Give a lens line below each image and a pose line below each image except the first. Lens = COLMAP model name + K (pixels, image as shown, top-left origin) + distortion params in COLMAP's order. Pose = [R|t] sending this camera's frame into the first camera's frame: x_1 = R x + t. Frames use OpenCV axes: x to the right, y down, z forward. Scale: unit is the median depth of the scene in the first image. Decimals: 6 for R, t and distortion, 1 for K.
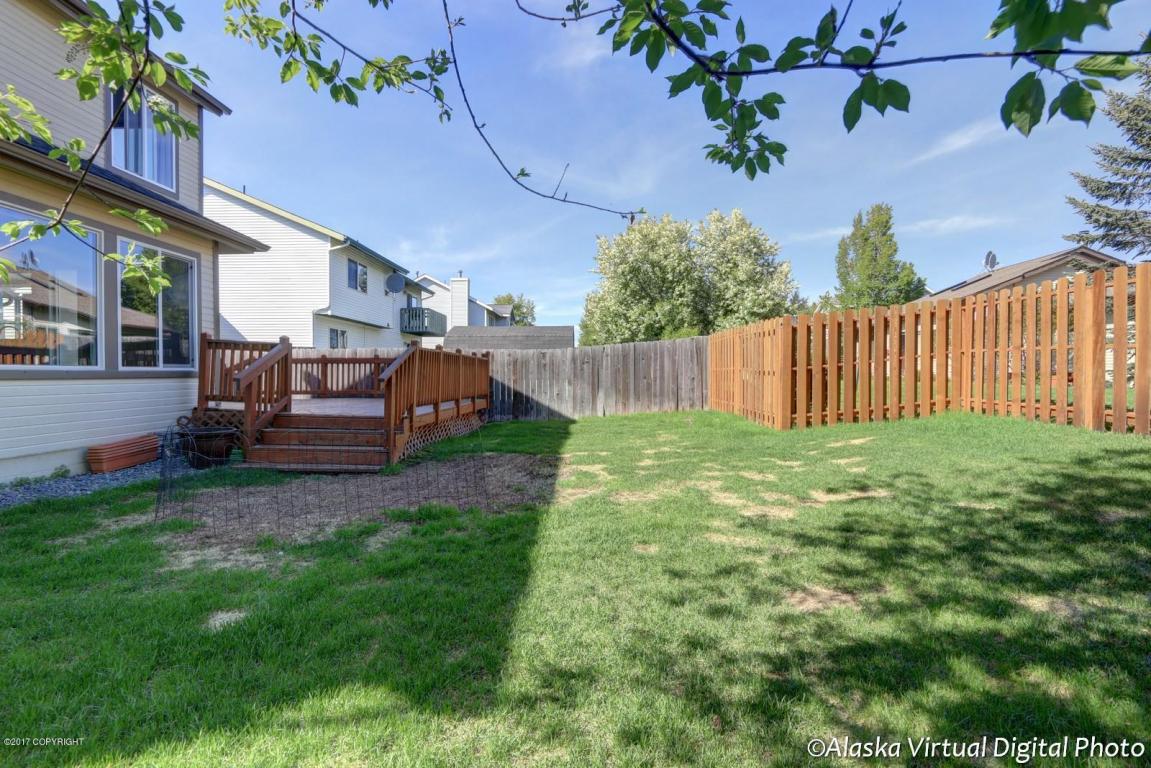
lens RADIAL K [[519.6, 0, 575.5], [0, 519.6, 384.0], [0, 0, 1]] dist [-0.016253, -0.000082]
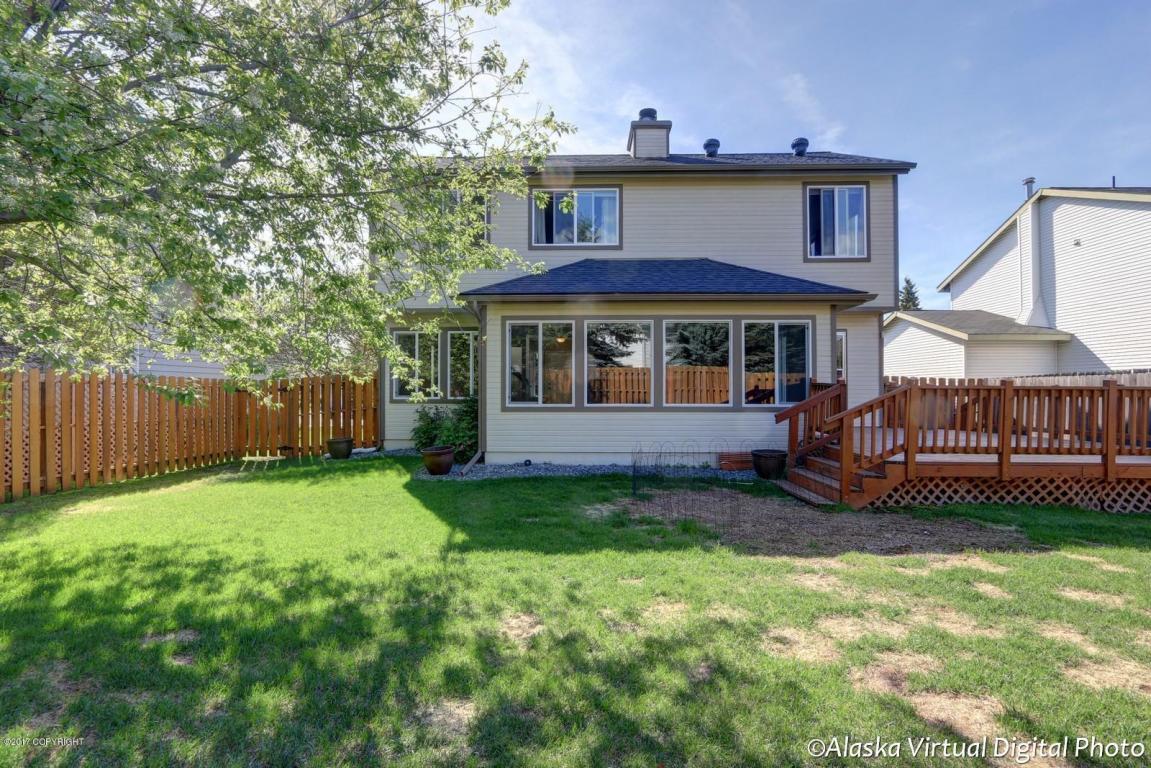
lens RADIAL K [[519.6, 0, 575.5], [0, 519.6, 384.0], [0, 0, 1]] dist [-0.016253, -0.000082]
pose [[0.024039, -0.024750, -0.999405, 1.592013], [-0.011219, 0.999624, -0.025025, -0.111902], [0.999648, 0.011814, 0.023752, 1.019597]]
